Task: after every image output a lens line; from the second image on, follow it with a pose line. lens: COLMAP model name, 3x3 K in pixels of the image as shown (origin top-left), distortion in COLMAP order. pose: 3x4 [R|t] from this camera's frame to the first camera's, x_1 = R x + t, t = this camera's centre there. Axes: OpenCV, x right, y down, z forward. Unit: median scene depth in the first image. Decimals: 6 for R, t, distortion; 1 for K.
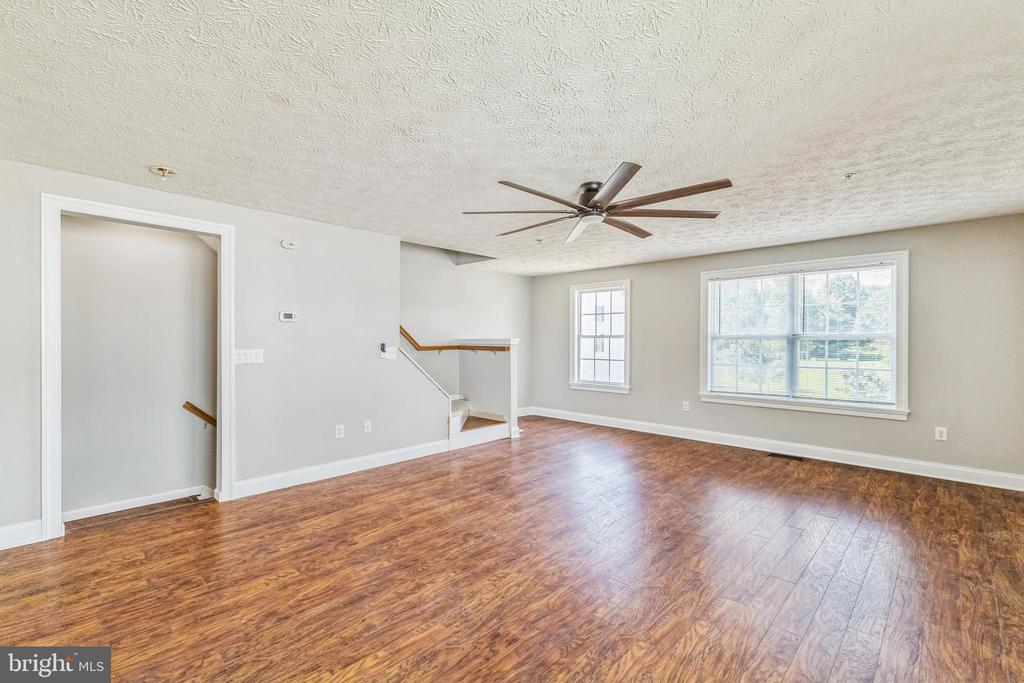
lens RADIAL K [[446.5, 0, 519.5], [0, 446.5, 339.7], [0, 0, 1]] dist [0.014991, 0.000353]
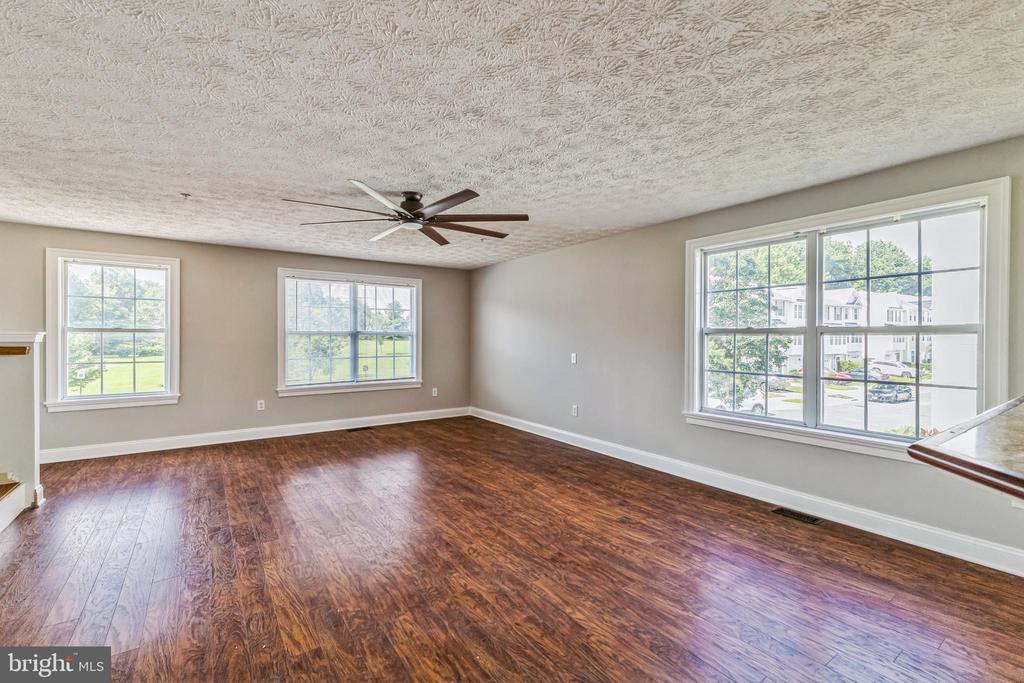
lens RADIAL K [[446.5, 0, 506.8], [0, 446.5, 341.1], [0, 0, 1]] dist [0.014991, 0.000353]
pose [[0.193541, -0.008880, 0.981052, -0.874626], [-0.005054, 0.999937, 0.010048, 0.000224], [-0.981079, -0.006903, 0.193483, 0.564205]]
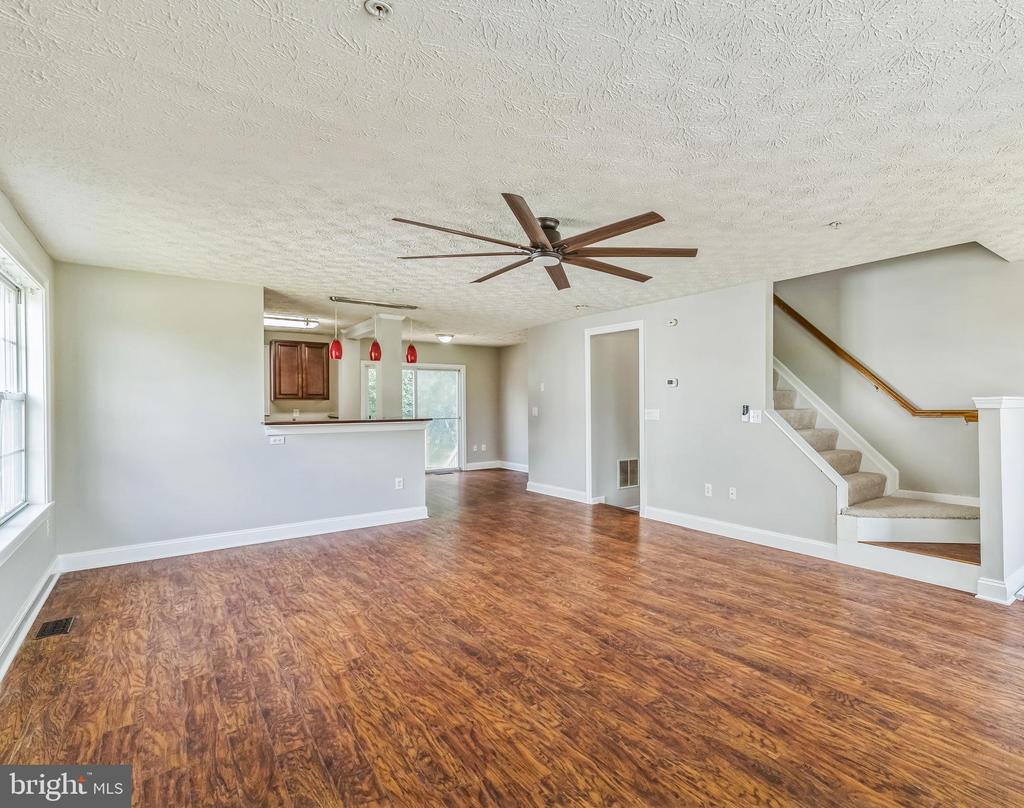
lens RADIAL K [[524.4, 0, 588.0], [0, 524.4, 404.7], [0, 0, 1]] dist [0.008524, 0.000740]
pose [[-0.121705, 0.002613, -0.992563, 1.151904], [0.006408, 0.999978, 0.001847, 0.006277], [0.992546, -0.006135, -0.121719, 1.208826]]
